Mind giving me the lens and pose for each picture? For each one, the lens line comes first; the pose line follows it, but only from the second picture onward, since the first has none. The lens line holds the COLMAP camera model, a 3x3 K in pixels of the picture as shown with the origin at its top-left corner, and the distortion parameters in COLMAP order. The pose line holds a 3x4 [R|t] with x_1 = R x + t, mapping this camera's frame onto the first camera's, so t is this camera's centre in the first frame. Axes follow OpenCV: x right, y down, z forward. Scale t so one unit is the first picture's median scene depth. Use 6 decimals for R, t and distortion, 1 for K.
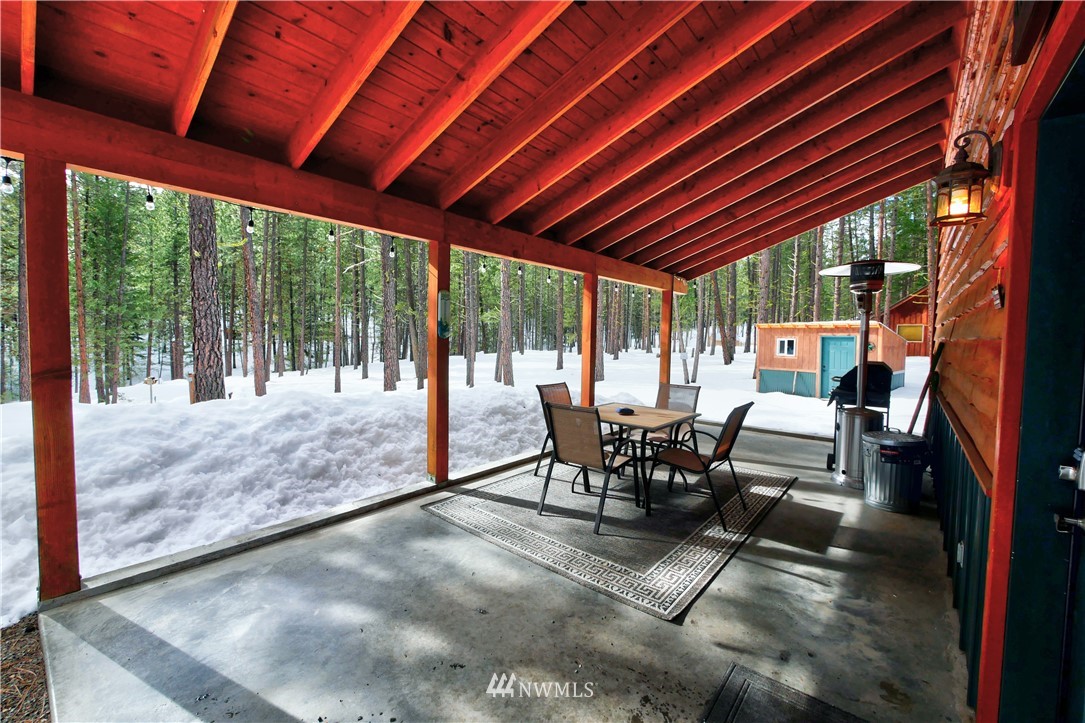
lens RADIAL K [[445.5, 0, 543.6], [0, 445.5, 355.1], [0, 0, 1]] dist [-0.009350, 0.000106]
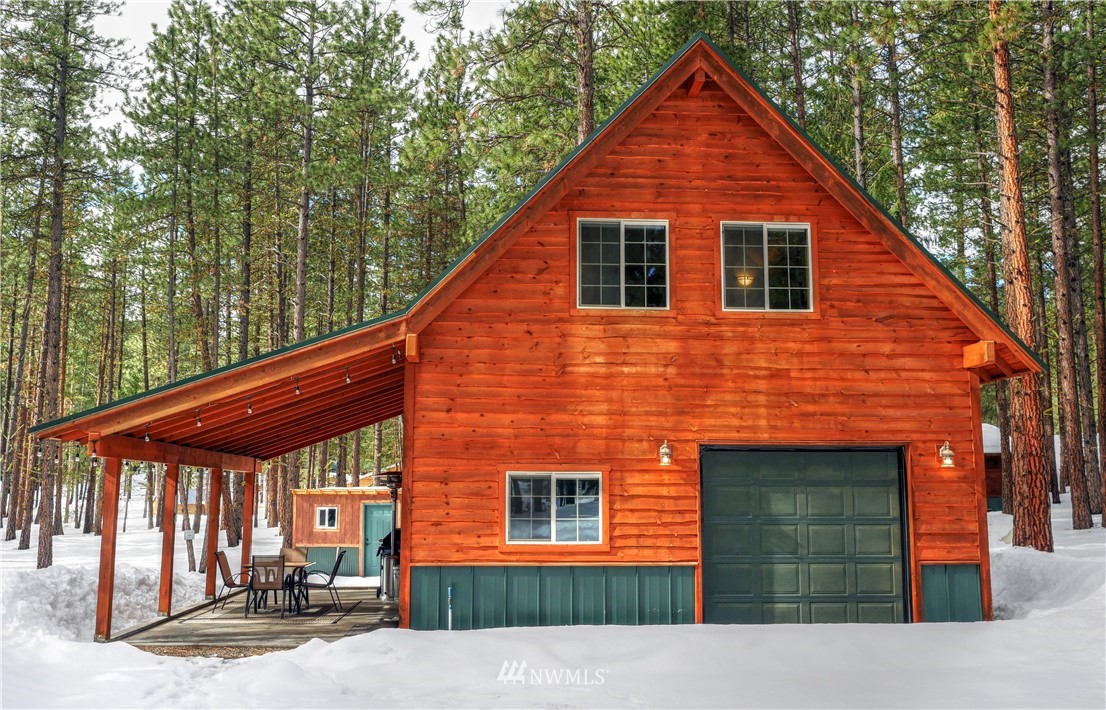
lens RADIAL K [[1036.7, 0, 553.0], [0, 1036.7, 355.0], [0, 0, 1]] dist [-0.004079, -0.000399]
pose [[0.731643, 0.074835, 0.677568, -1.649699], [0.042830, 0.986946, -0.155253, 0.000835], [-0.680341, 0.142610, 0.718887, -2.480927]]
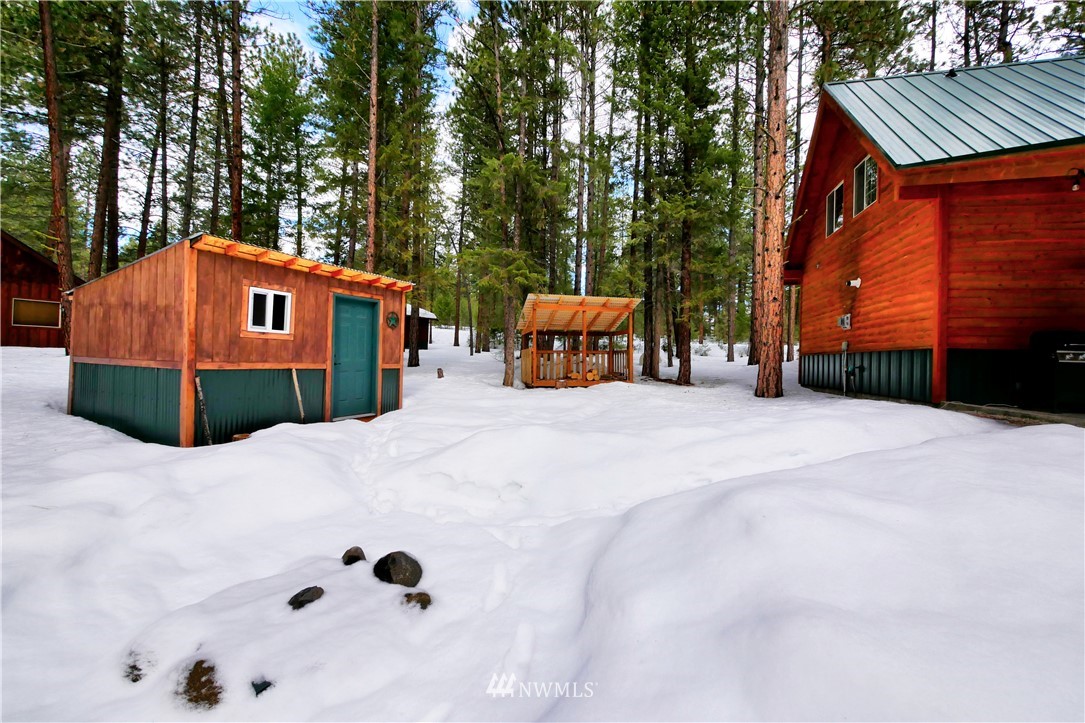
lens RADIAL K [[445.5, 0, 543.6], [0, 445.5, 355.1], [0, 0, 1]] dist [-0.009350, 0.000106]
pose [[-0.420602, -0.020776, 0.907008, 0.244791], [0.005869, 0.999655, 0.025619, 0.046224], [-0.907226, 0.016098, -0.420334, 3.279982]]
